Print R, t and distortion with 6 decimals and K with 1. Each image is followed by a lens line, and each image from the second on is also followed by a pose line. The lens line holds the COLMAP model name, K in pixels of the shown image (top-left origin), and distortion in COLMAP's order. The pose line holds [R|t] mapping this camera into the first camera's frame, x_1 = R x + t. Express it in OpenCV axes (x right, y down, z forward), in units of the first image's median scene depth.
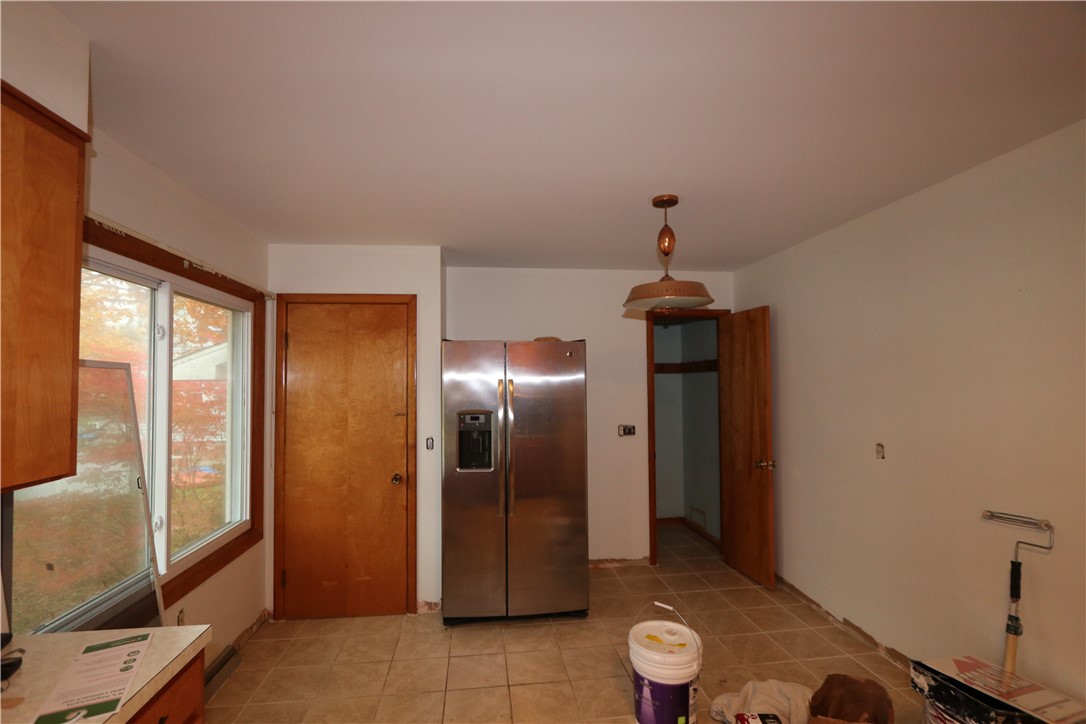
lens RADIAL K [[499.3, 0, 541.2], [0, 499.3, 362.6], [0, 0, 1]] dist [-0.014131, 0.000740]
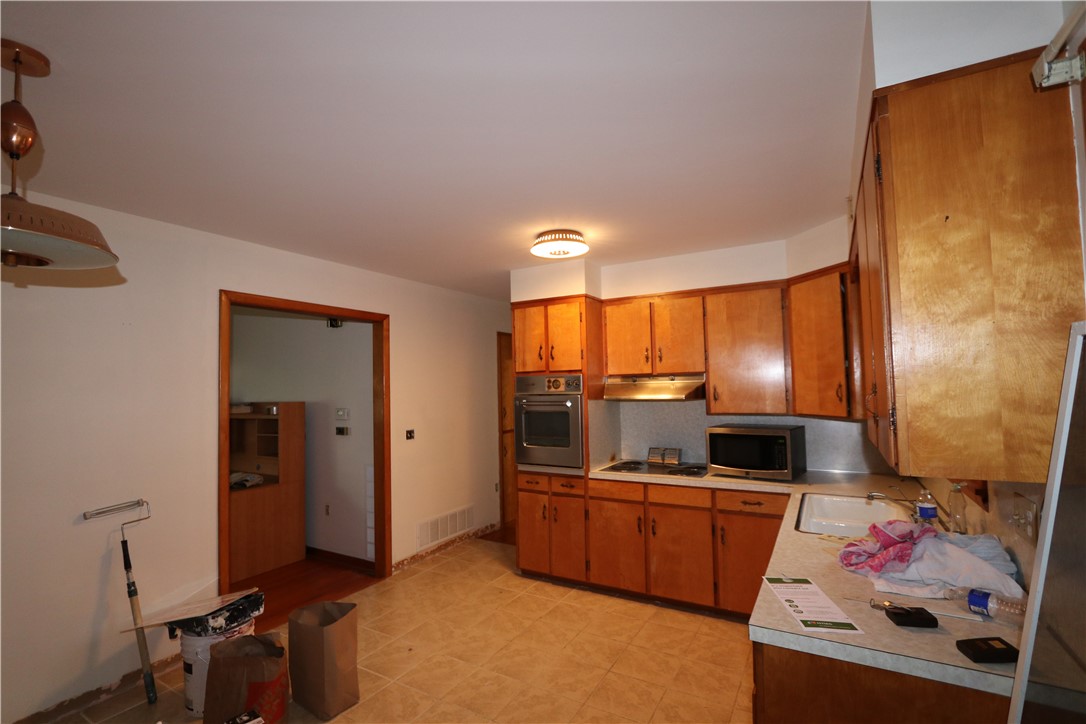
lens RADIAL K [[499.3, 0, 540.3], [0, 499.3, 365.5], [0, 0, 1]] dist [-0.014131, 0.000740]
pose [[-0.801510, 0.048171, 0.596039, -0.736032], [0.004807, 0.997237, -0.074130, 0.071447], [-0.597963, -0.056551, -0.799527, 1.603217]]
